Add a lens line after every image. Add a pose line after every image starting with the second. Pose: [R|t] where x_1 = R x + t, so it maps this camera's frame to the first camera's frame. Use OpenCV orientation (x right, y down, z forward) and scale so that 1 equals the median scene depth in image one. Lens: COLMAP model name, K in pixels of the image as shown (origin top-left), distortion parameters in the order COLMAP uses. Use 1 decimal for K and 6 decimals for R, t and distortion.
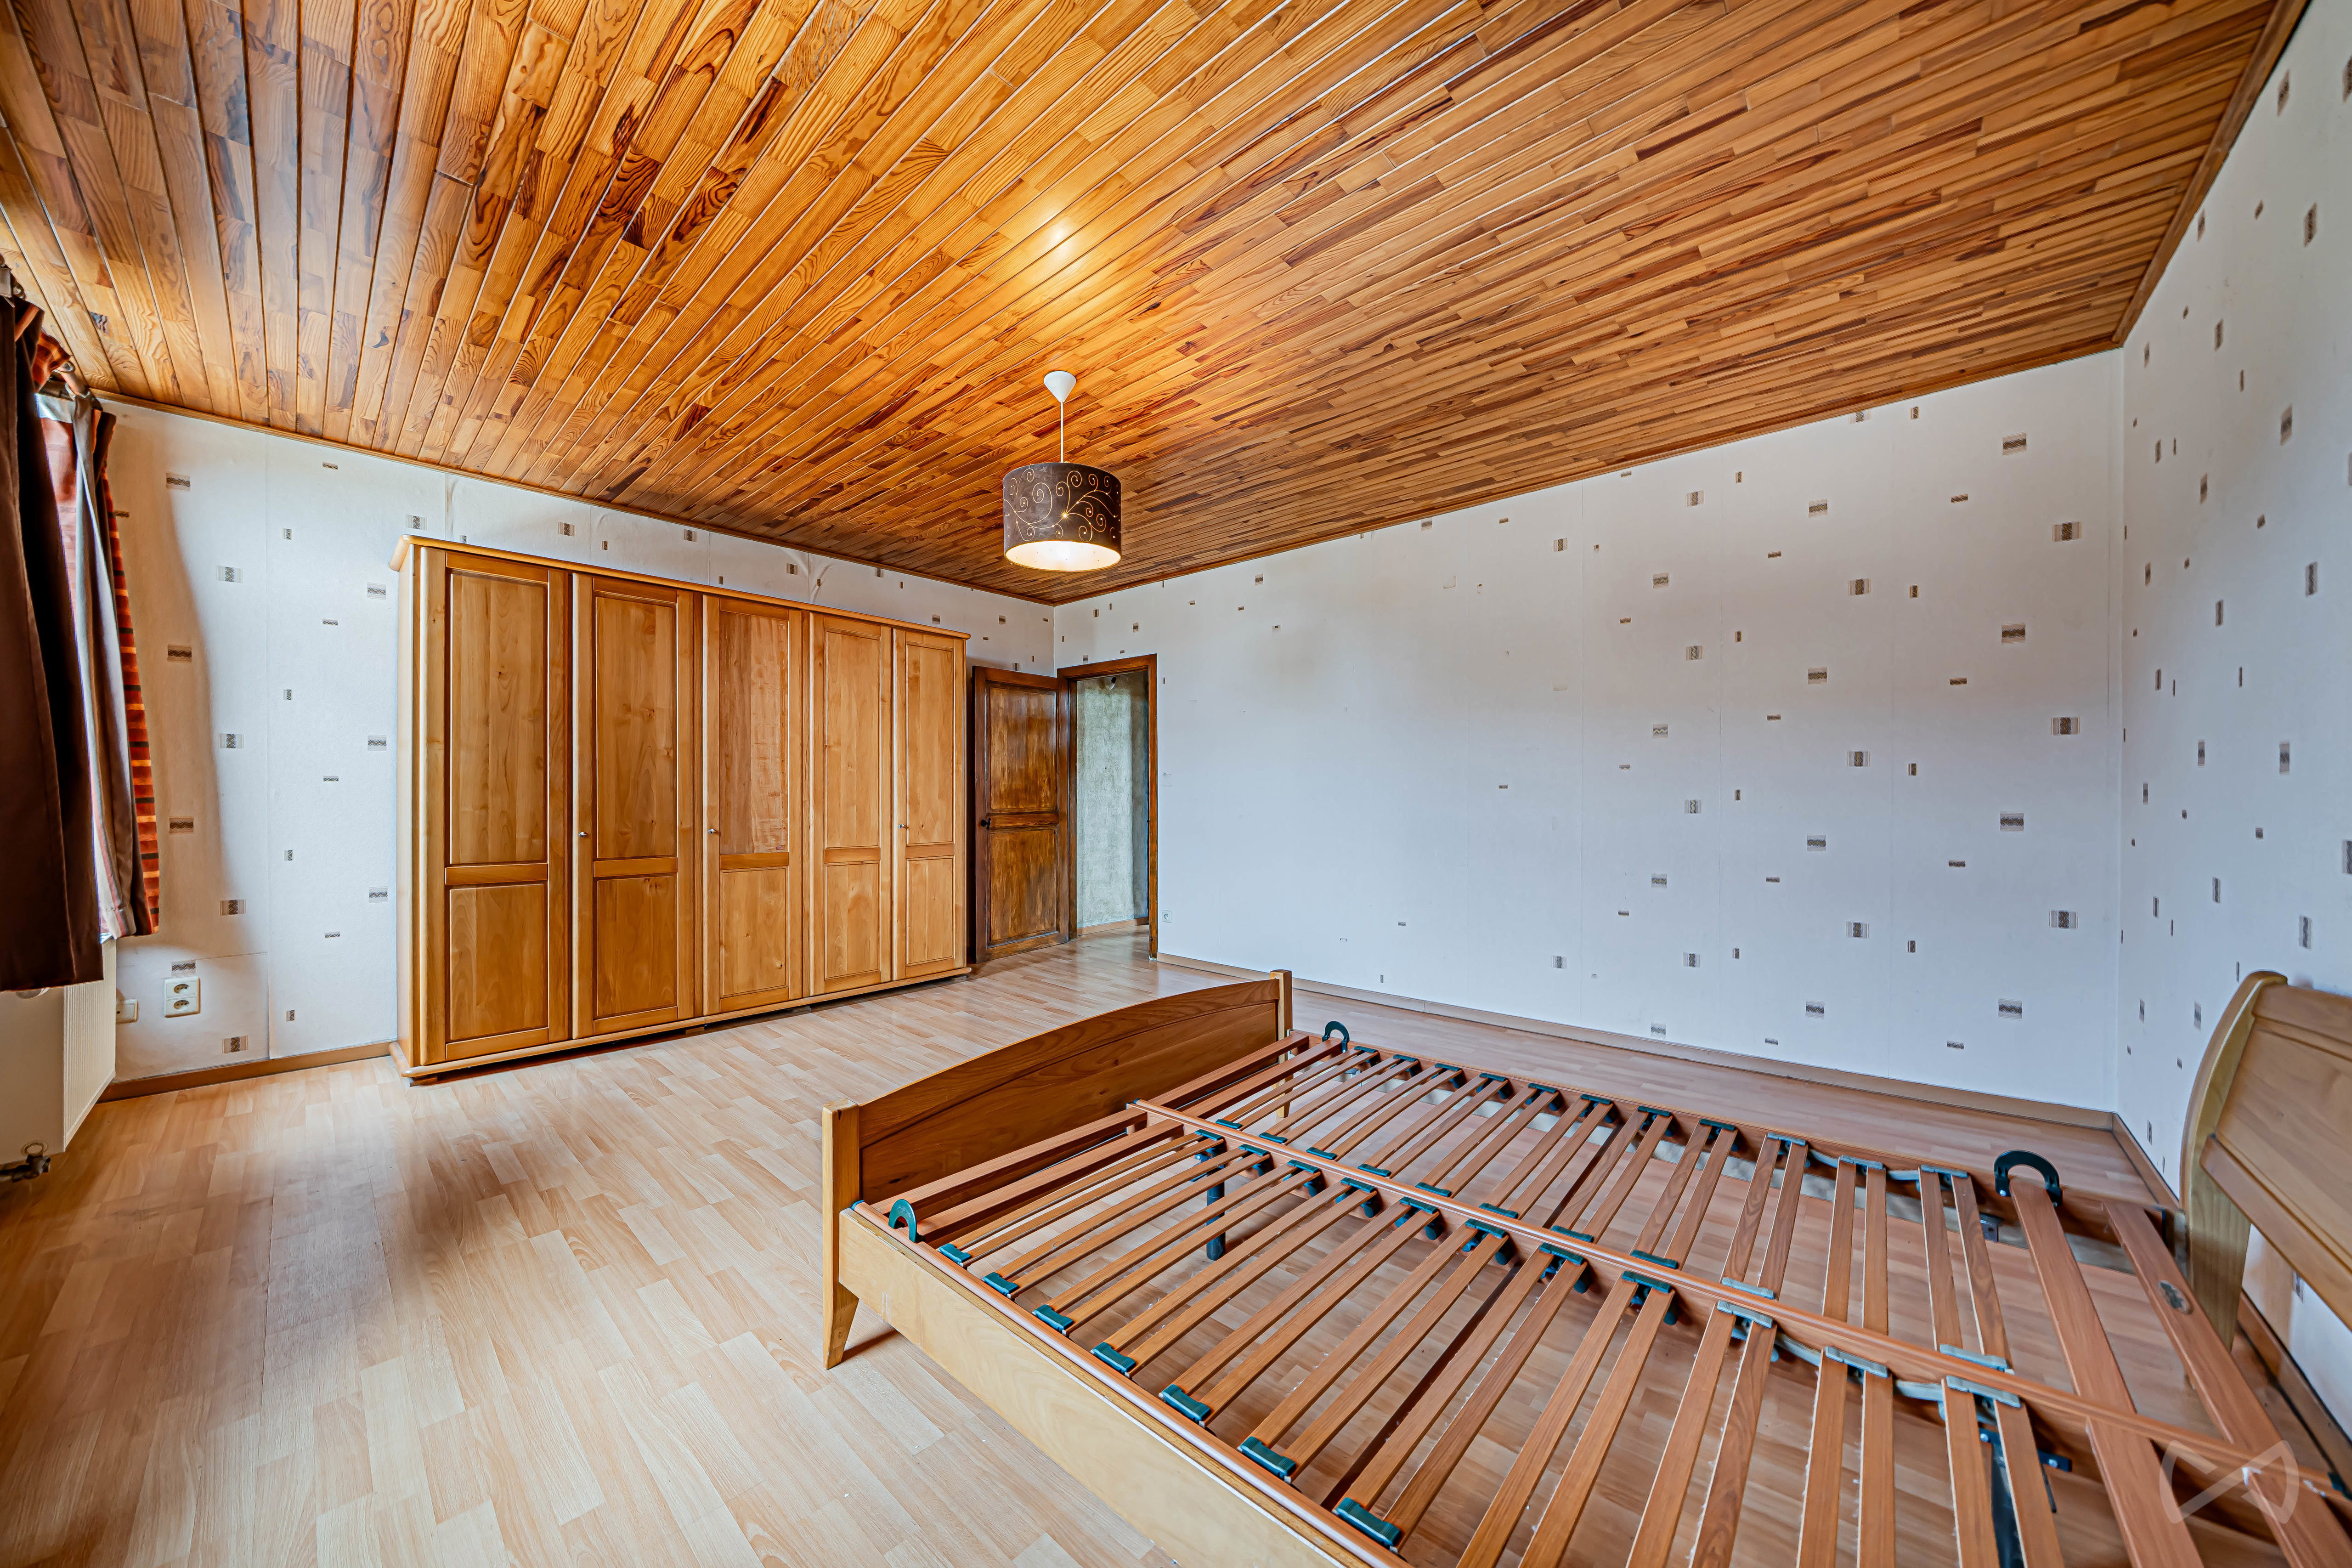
lens RADIAL K [[799.6, 0, 1172.3], [0, 799.6, 789.1], [0, 0, 1]] dist [-0.003523, 0.000091]
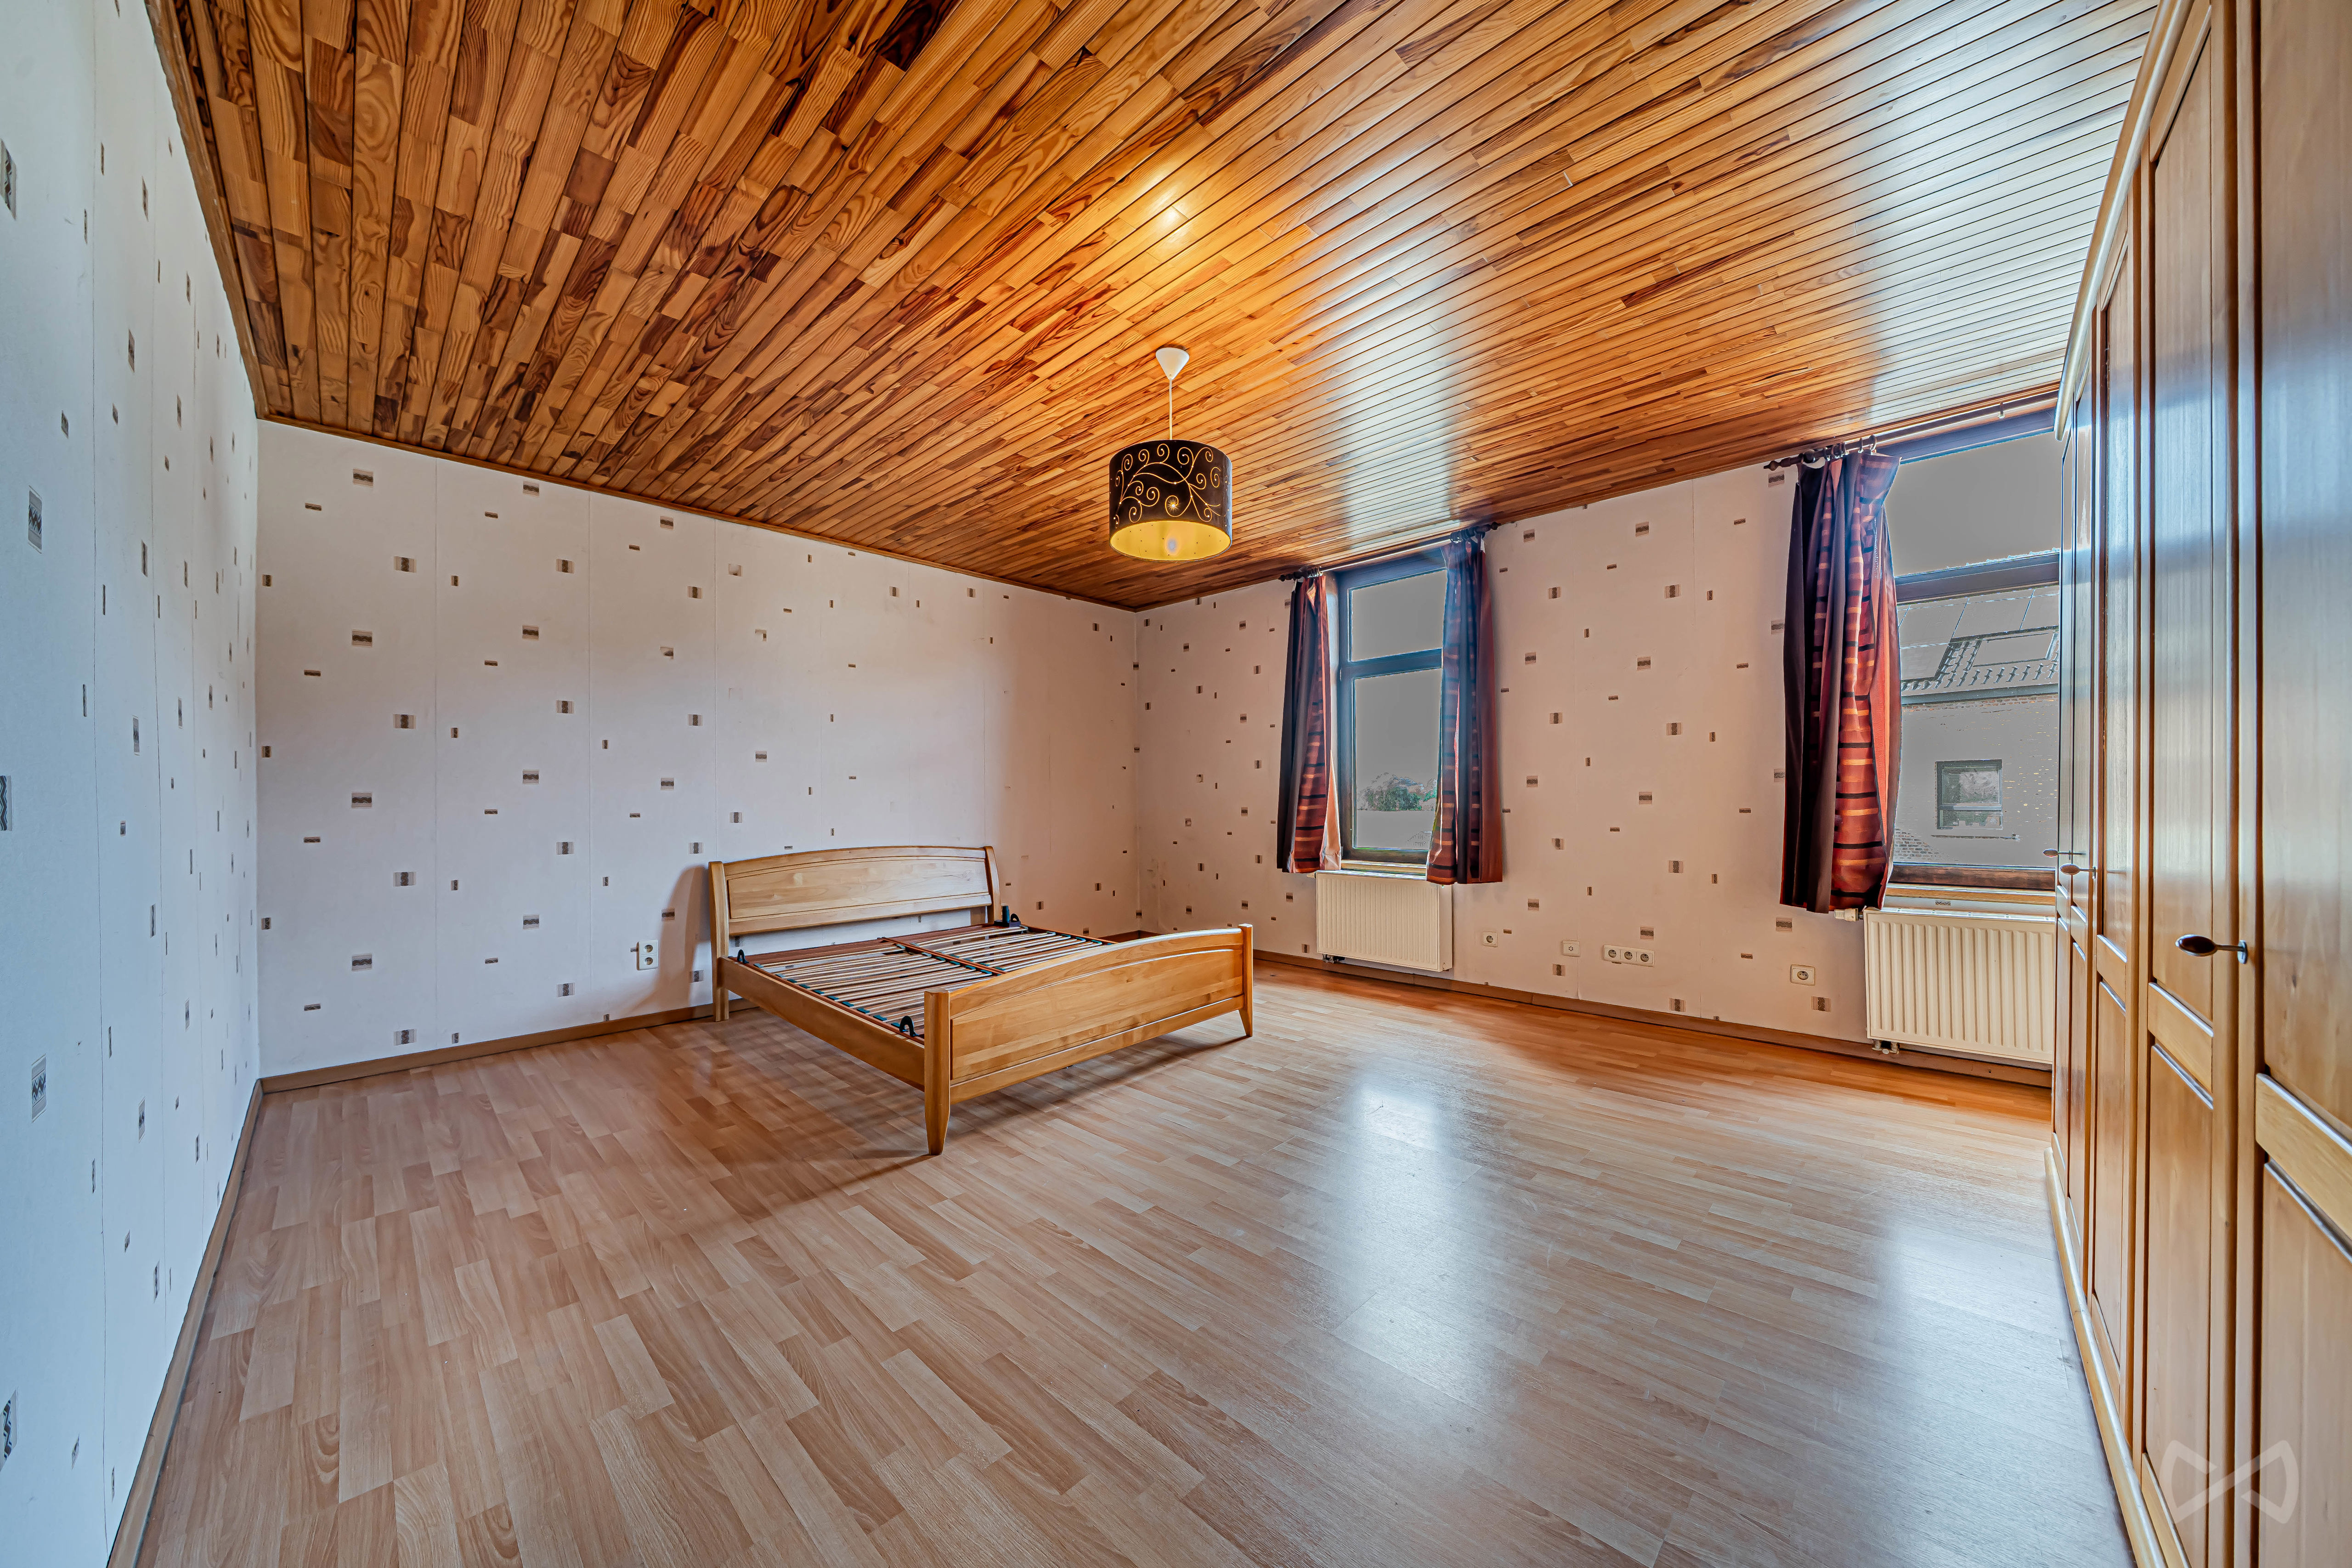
lens RADIAL K [[799.6, 0, 1176.6], [0, 799.6, 793.0], [0, 0, 1]] dist [-0.003523, 0.000091]
pose [[-0.999590, 0.010724, 0.026563, -0.179481], [0.010673, 0.999941, -0.002056, 0.010793], [-0.026584, -0.001772, -0.999645, 2.101842]]
